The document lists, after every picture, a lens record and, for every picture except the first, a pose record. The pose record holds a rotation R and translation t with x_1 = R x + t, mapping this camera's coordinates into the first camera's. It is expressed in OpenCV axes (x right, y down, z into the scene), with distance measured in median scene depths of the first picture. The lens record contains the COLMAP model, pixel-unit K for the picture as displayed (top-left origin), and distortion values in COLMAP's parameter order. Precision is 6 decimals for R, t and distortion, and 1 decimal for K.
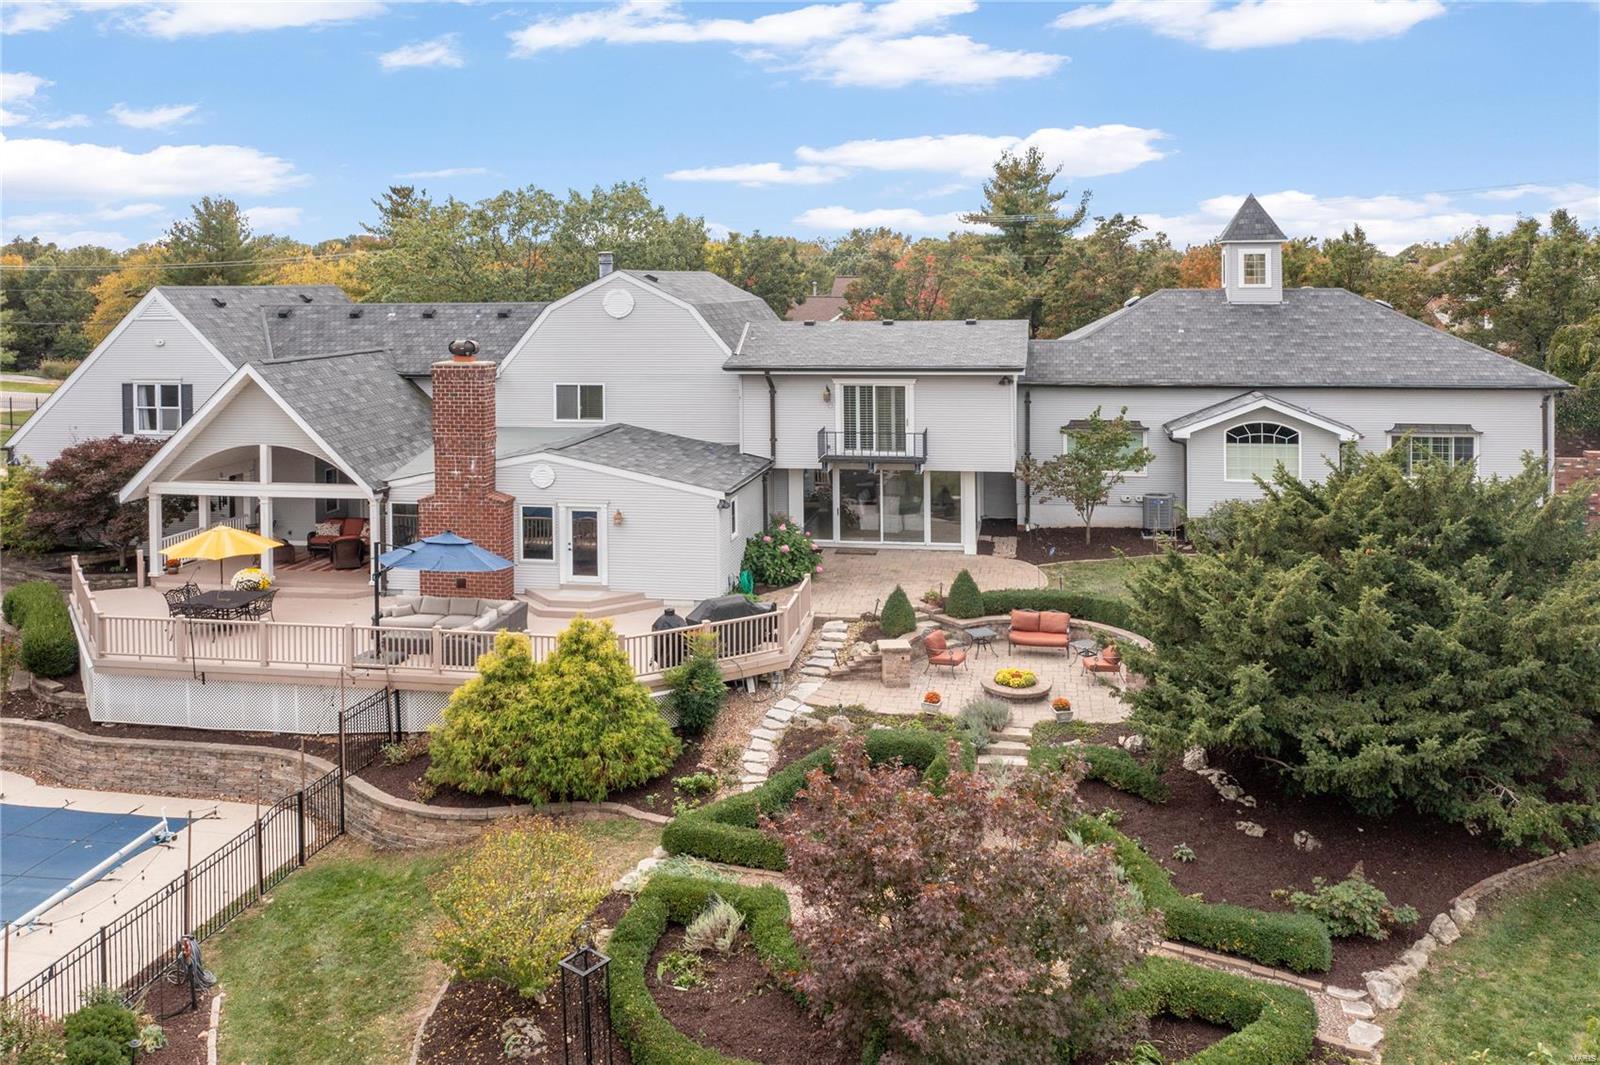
lens RADIAL K [[1344.2, 0, 802.5], [0, 1344.2, 402.9], [0, 0, 1]] dist [0.008075, 0.006119]
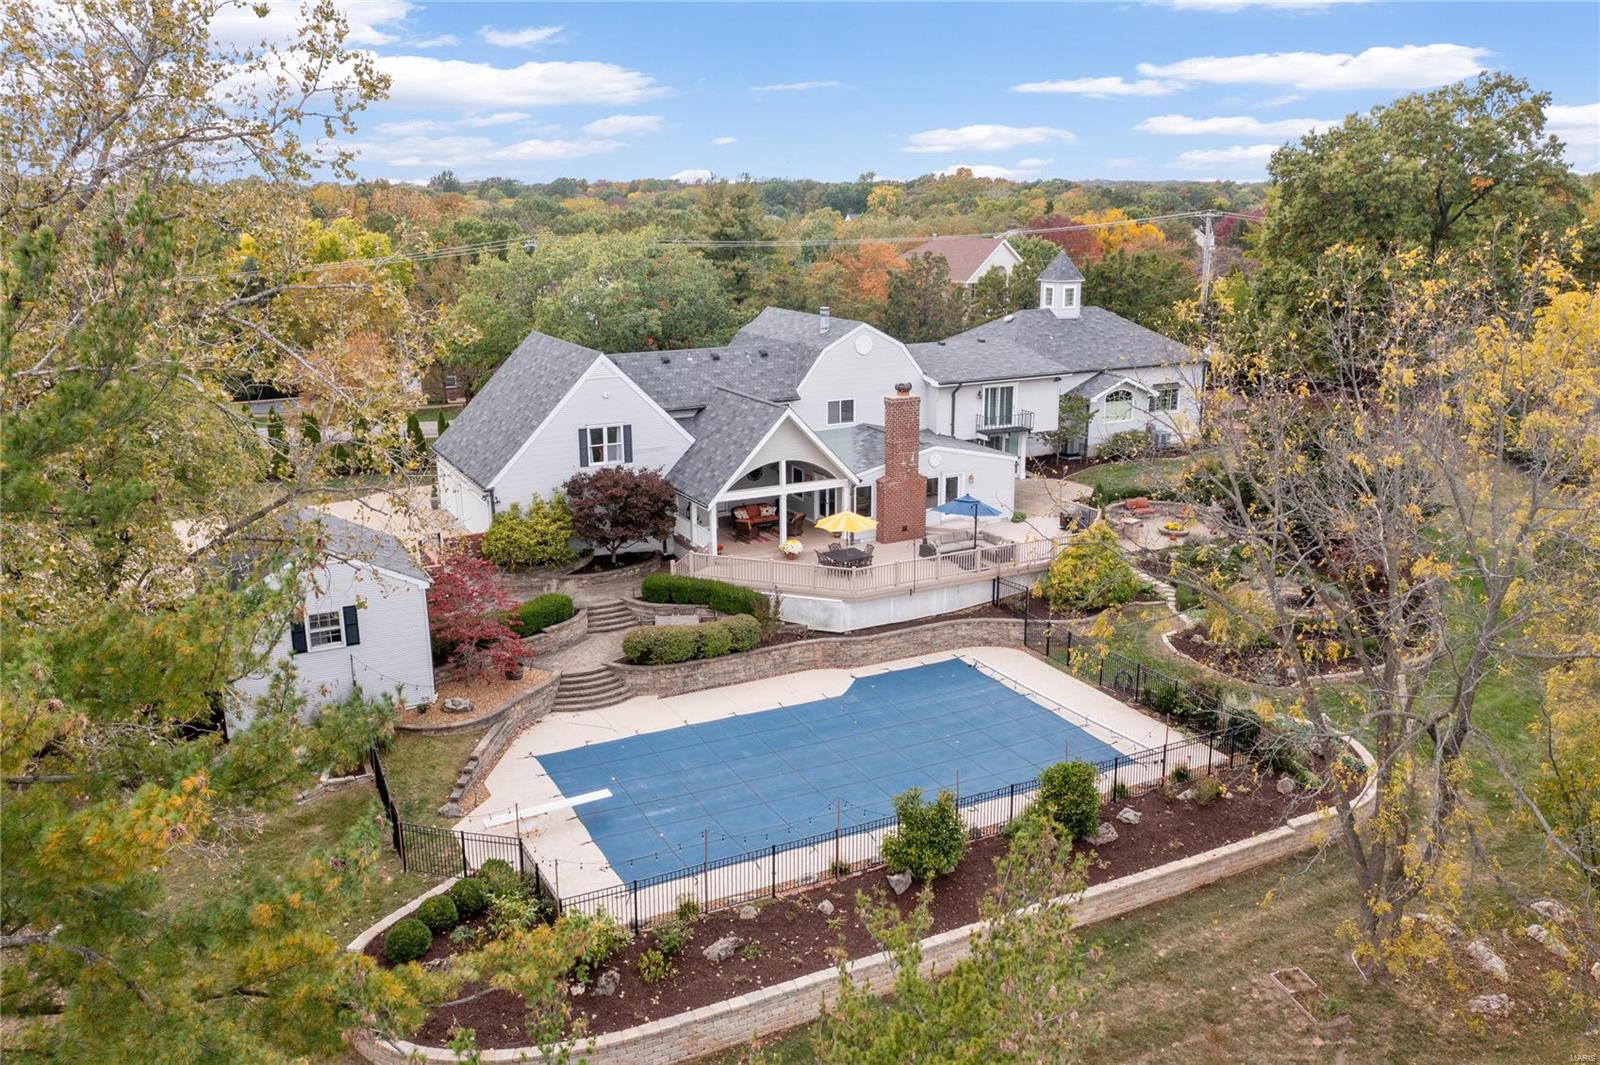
lens RADIAL K [[1280.5, 0, 800.0], [0, 1280.5, 532.5], [0, 0, 1]] dist [0.005036, 0.002429]
pose [[0.786687, -0.152352, 0.598259, -1.379434], [0.042907, 0.980221, 0.193200, -0.191113], [-0.615860, -0.126319, 0.777663, -0.242003]]
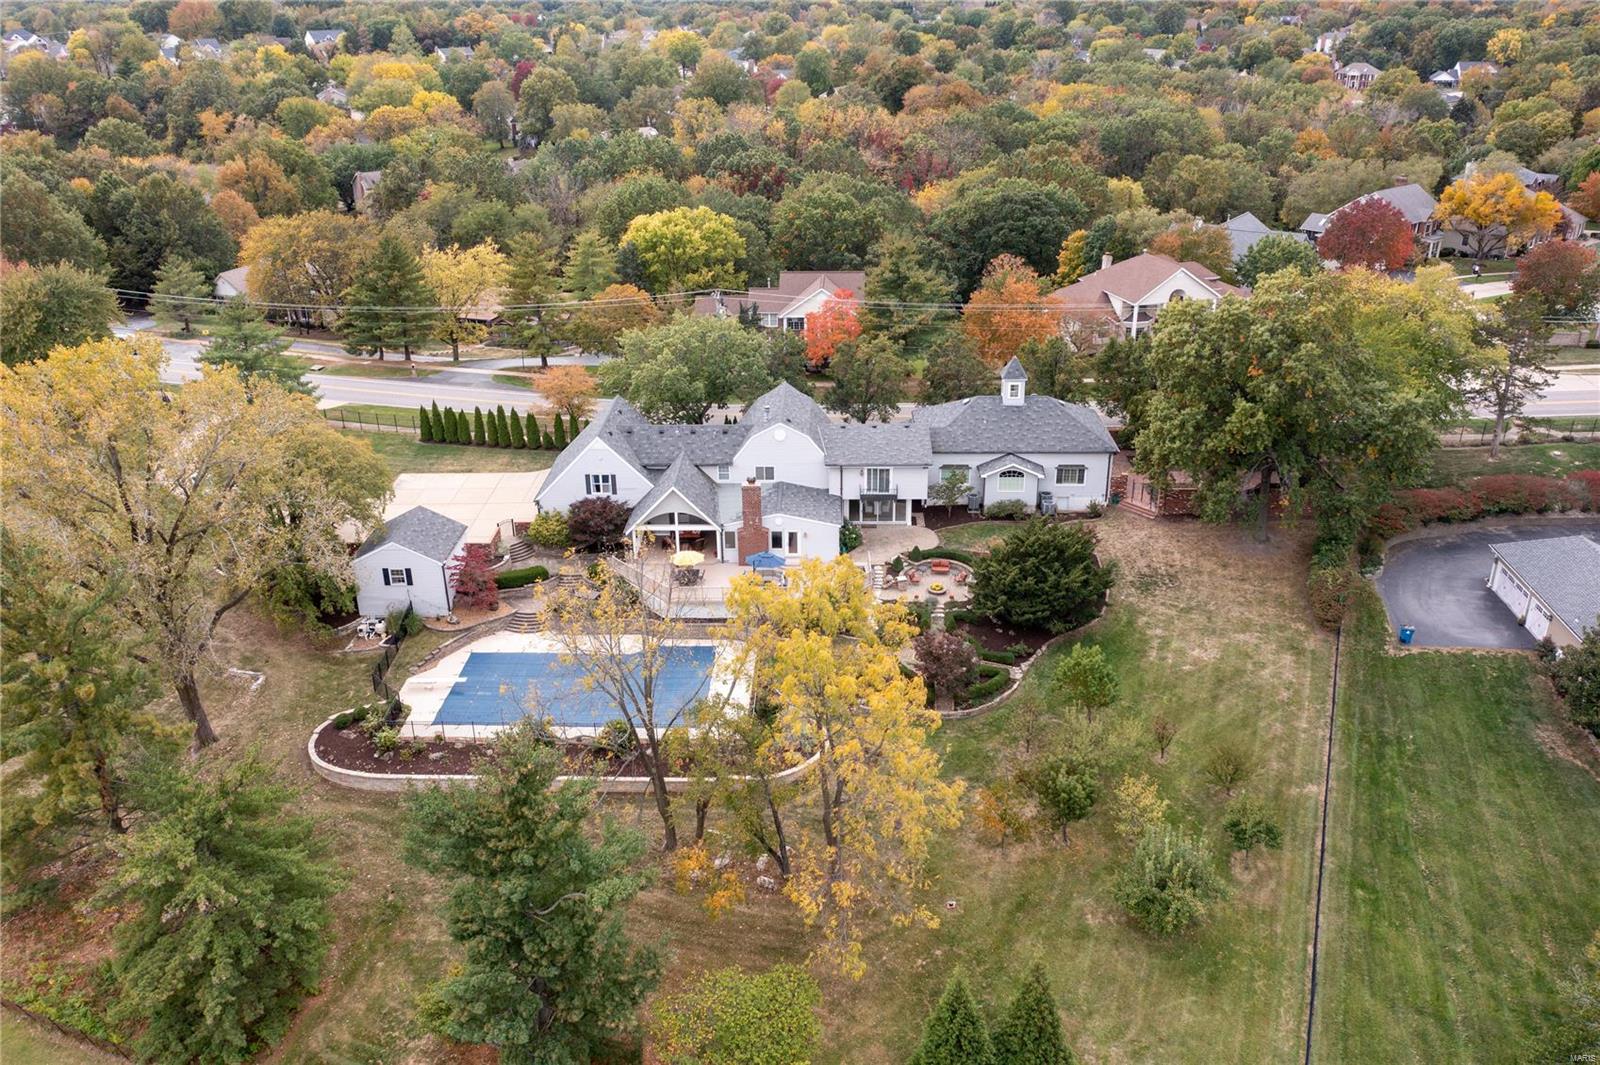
lens RADIAL K [[1280.5, 0, 800.0], [0, 1280.5, 532.5], [0, 0, 1]] dist [0.005036, 0.002429]
pose [[0.986991, -0.065597, 0.146786, -0.563550], [0.013050, 0.942654, 0.333517, -0.873501], [-0.160246, -0.327263, 0.931246, -1.675252]]
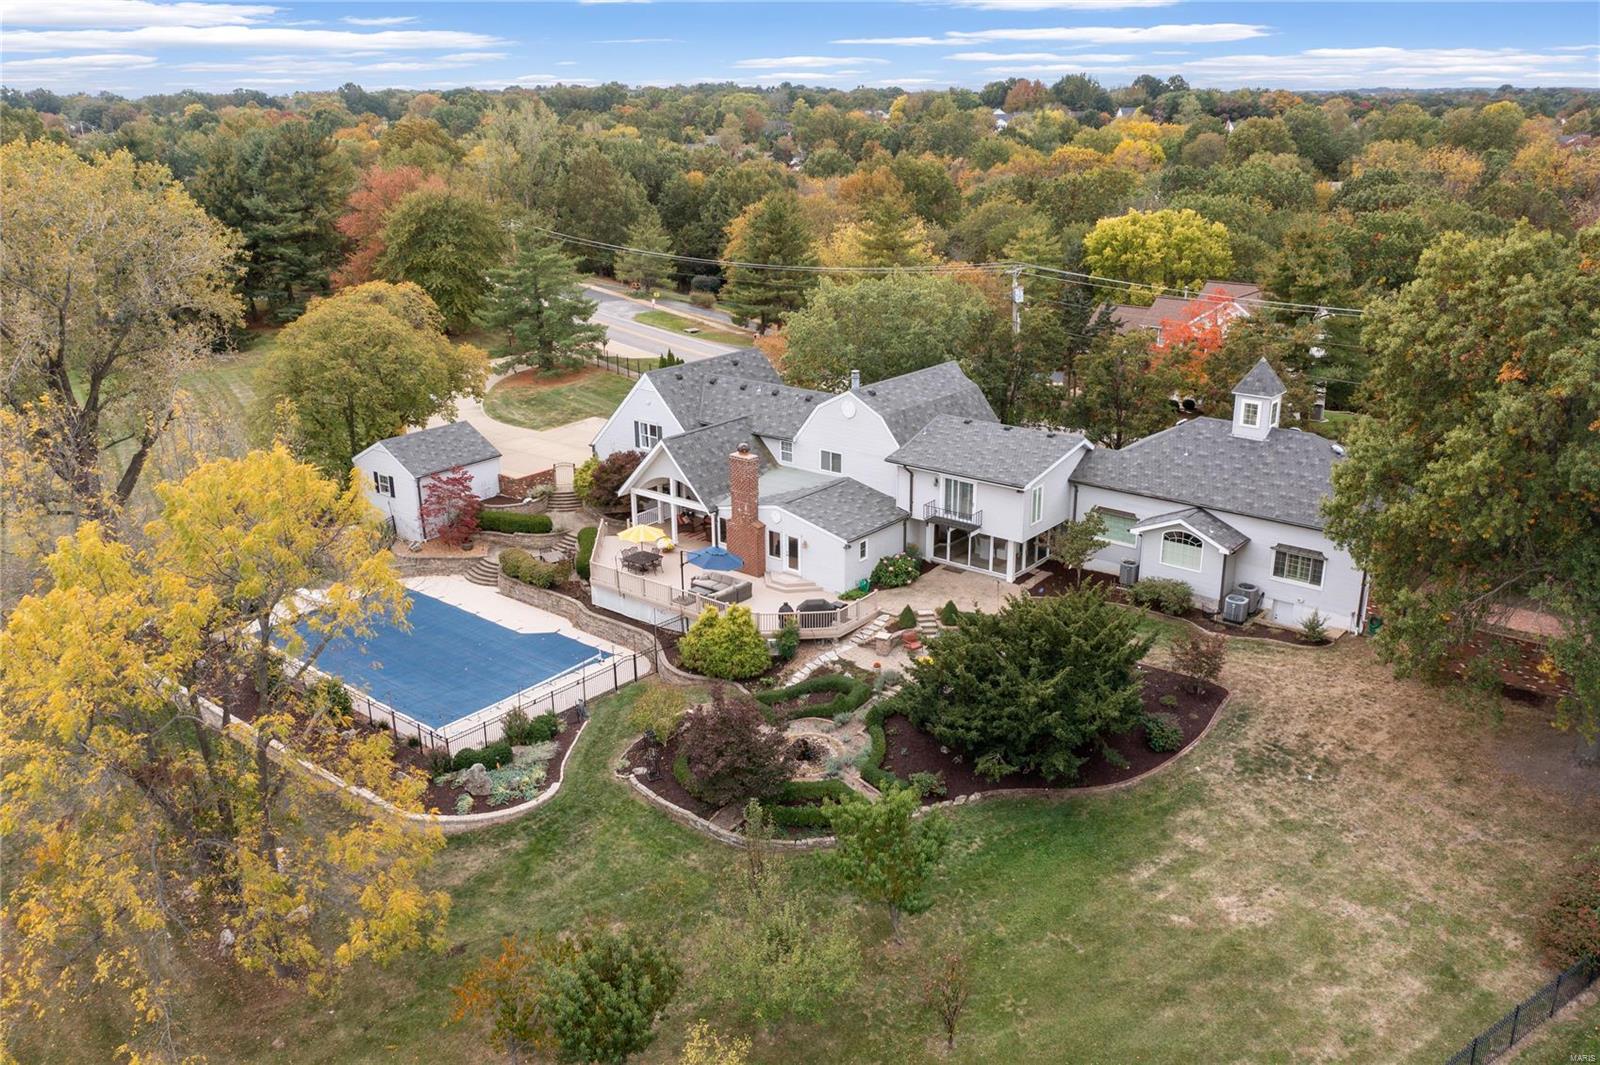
lens RADIAL K [[1280.5, 0, 800.0], [0, 1280.5, 532.5], [0, 0, 1]] dist [0.005036, 0.002429]
pose [[0.882772, 0.158757, -0.442166, 0.724970], [-0.039533, 0.962938, 0.266810, -0.457431], [0.468136, -0.218052, 0.856330, -0.700072]]
